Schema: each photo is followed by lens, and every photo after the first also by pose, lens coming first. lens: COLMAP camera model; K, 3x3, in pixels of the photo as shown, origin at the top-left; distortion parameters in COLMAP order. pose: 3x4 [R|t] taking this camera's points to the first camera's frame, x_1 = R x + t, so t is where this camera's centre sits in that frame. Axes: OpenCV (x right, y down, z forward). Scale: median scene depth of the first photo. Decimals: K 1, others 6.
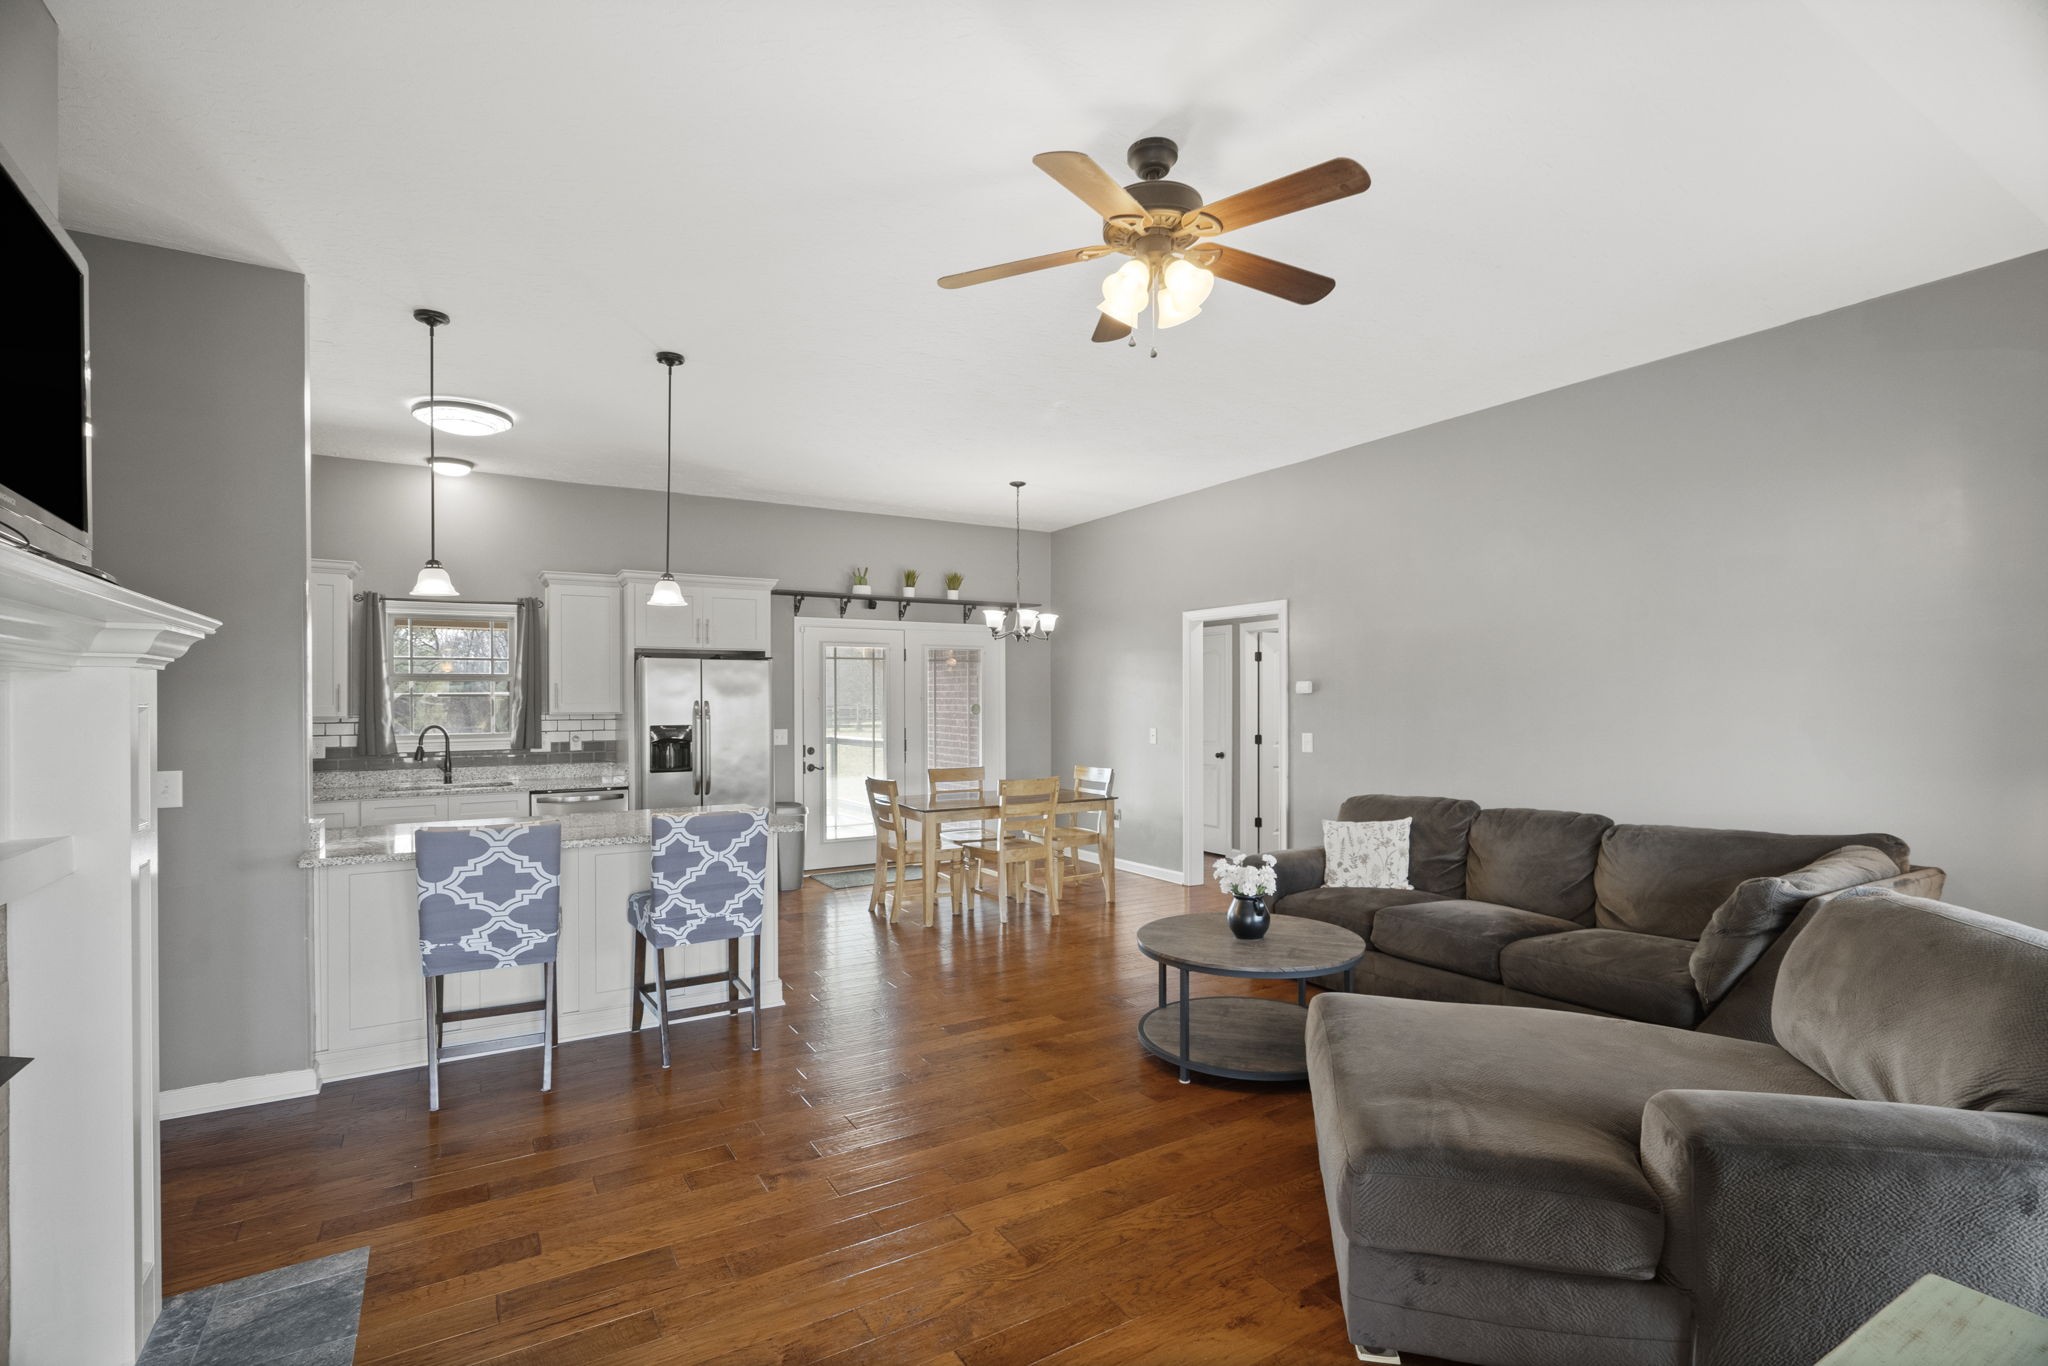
lens RADIAL K [[943.8, 0, 1016.4], [0, 943.8, 700.6], [0, 0, 1]] dist [-0.001683, 0.001276]
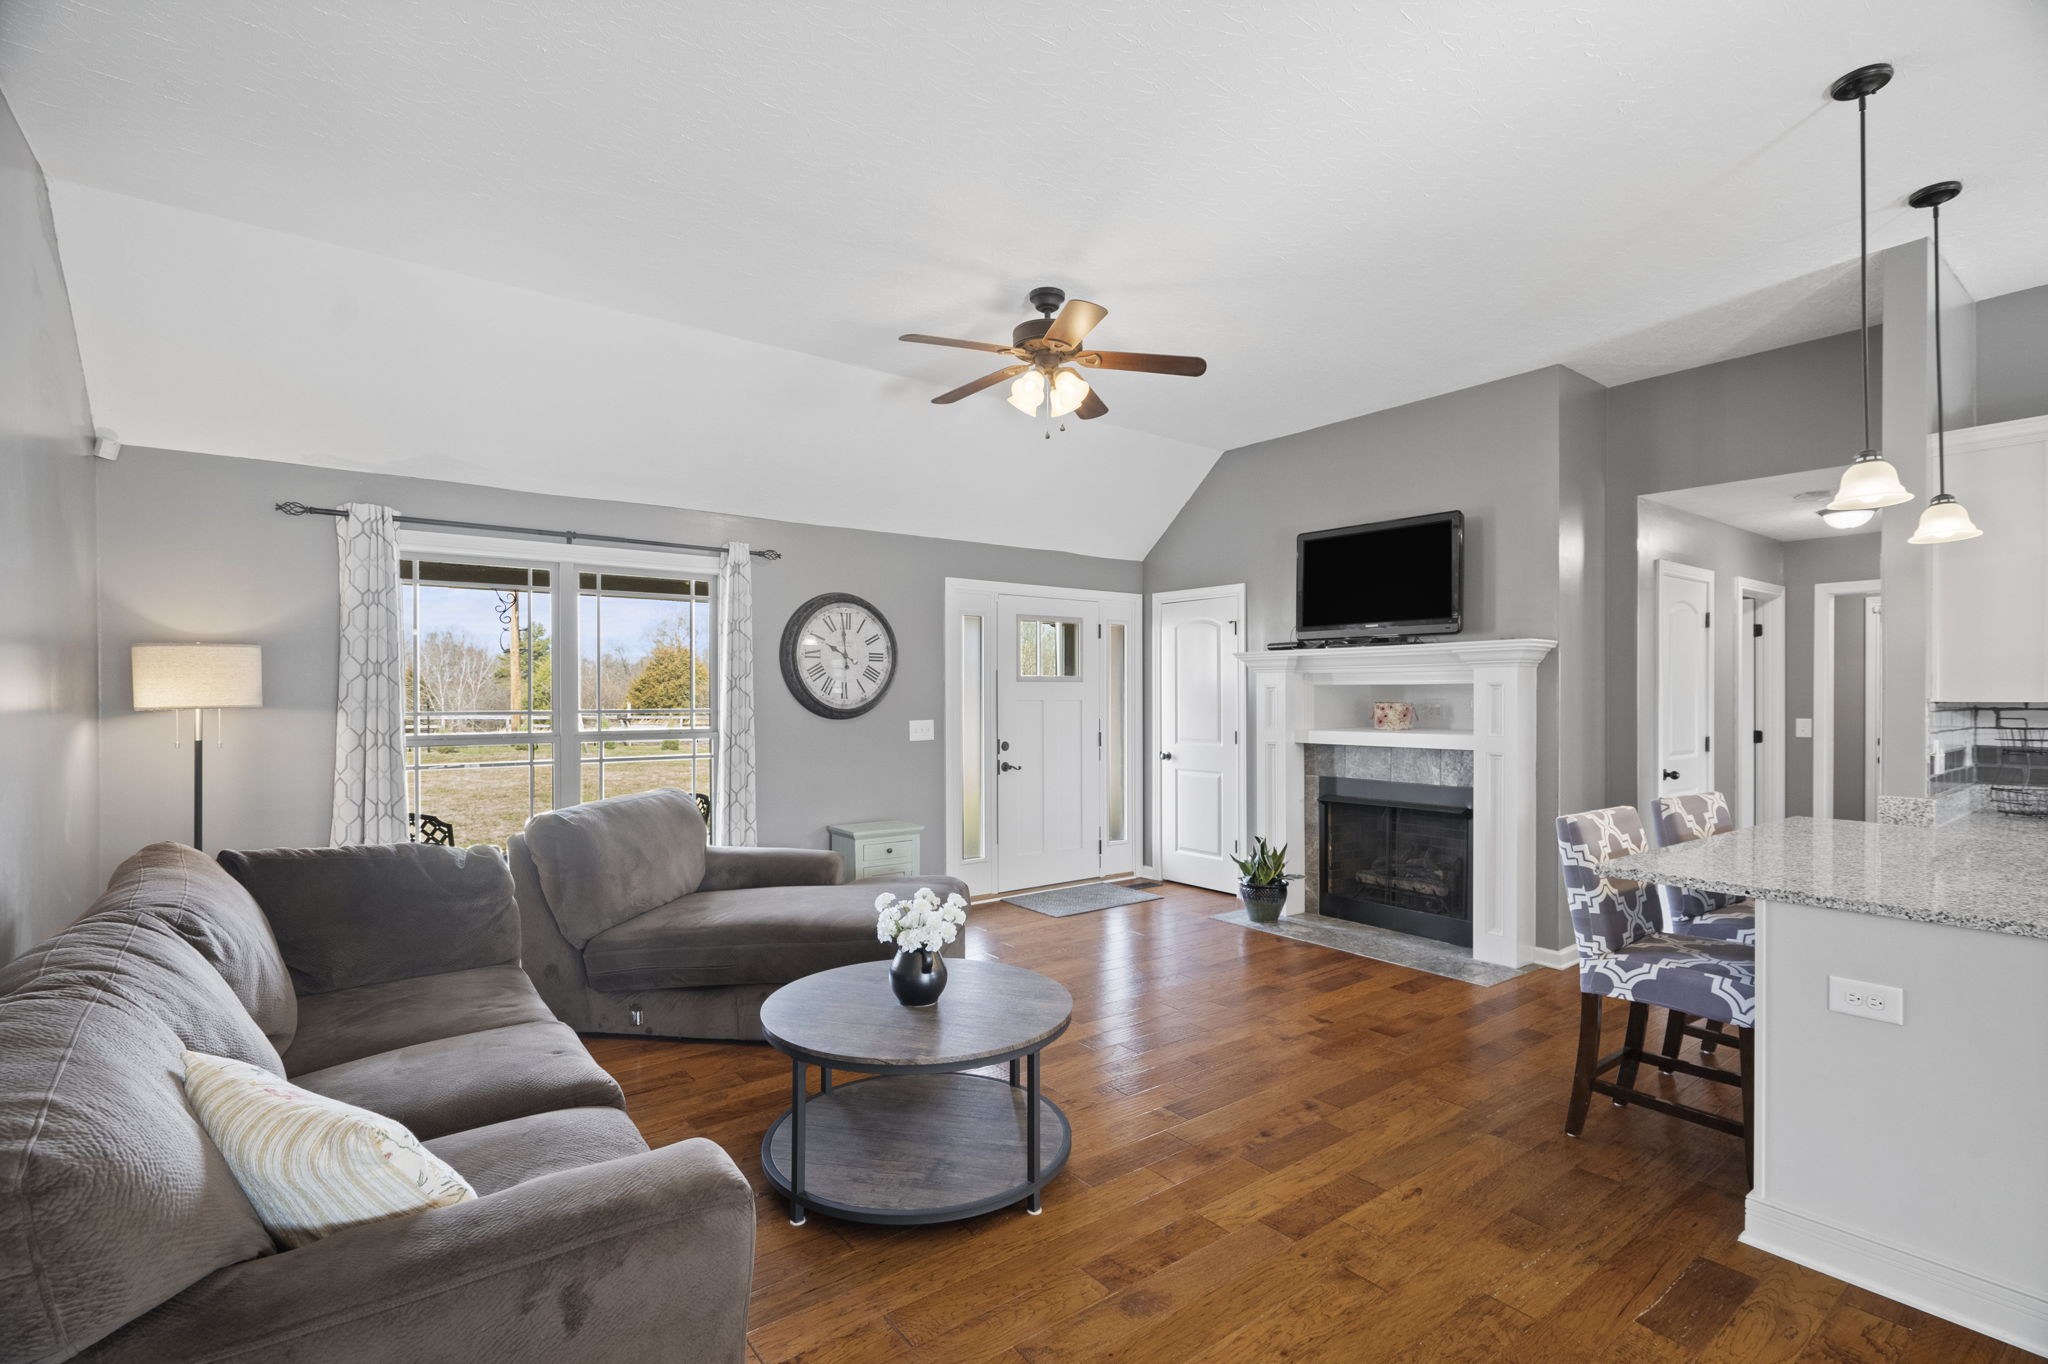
lens RADIAL K [[943.8, 0, 1022.0], [0, 943.8, 691.1], [0, 0, 1]] dist [-0.001683, 0.001276]
pose [[-0.994073, 0.003933, -0.108642, 0.135696], [0.004478, 0.999979, -0.004770, 0.009714], [0.108620, -0.005228, -0.994070, 0.961837]]
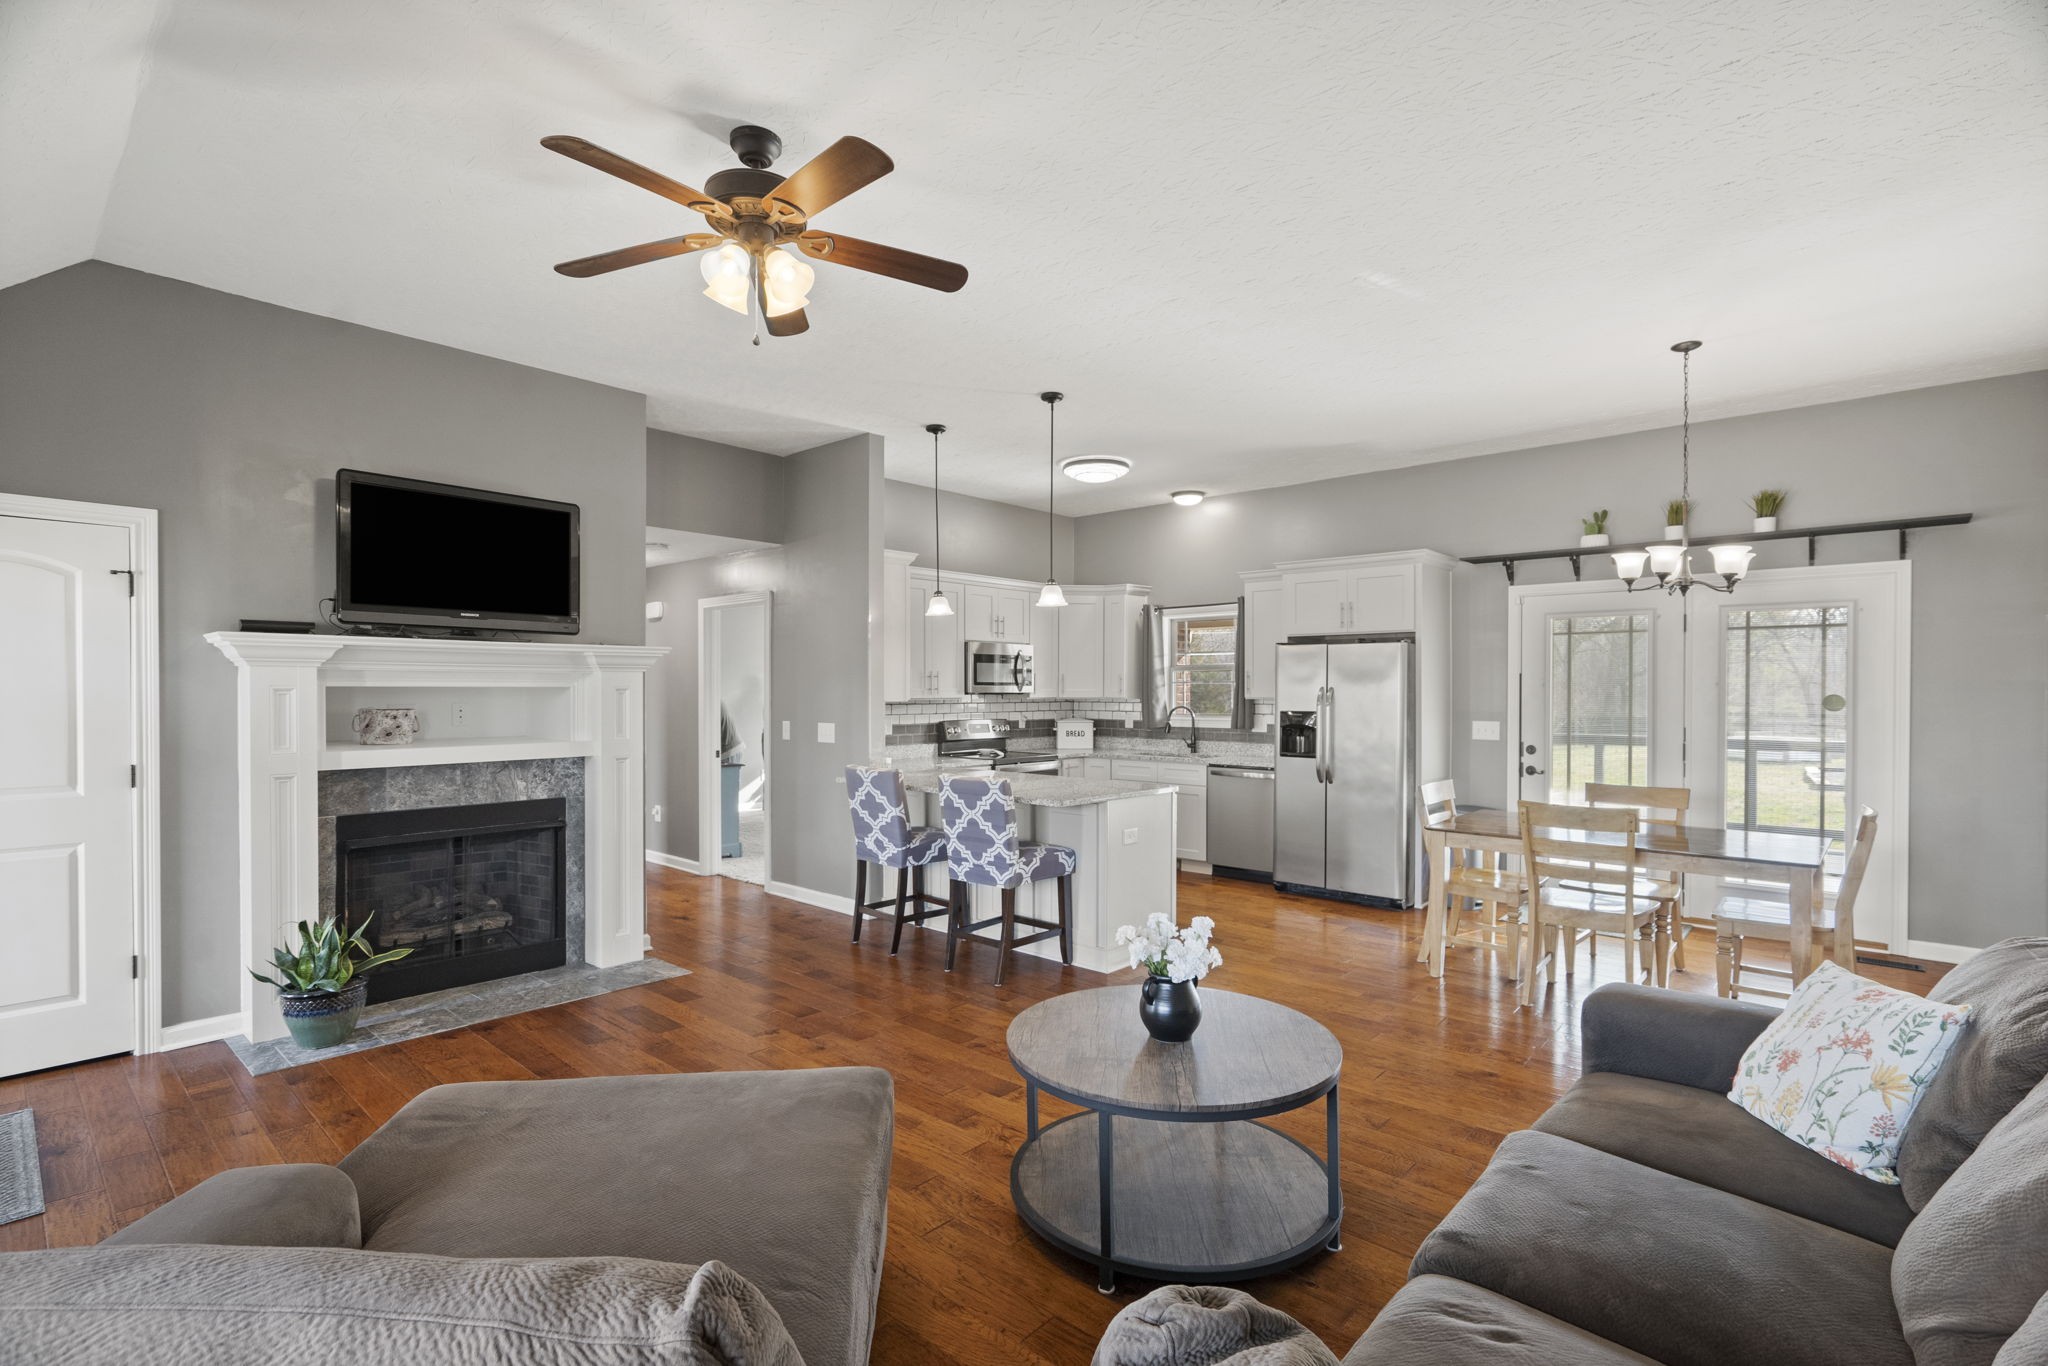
lens RADIAL K [[943.8, 0, 1032.1], [0, 943.8, 691.2], [0, 0, 1]] dist [-0.001683, 0.001276]
pose [[0.299246, 0.005330, -0.954161, 0.477474], [-0.002528, 0.999985, 0.004793, 0.000562], [0.954173, 0.000978, 0.299255, 0.392010]]
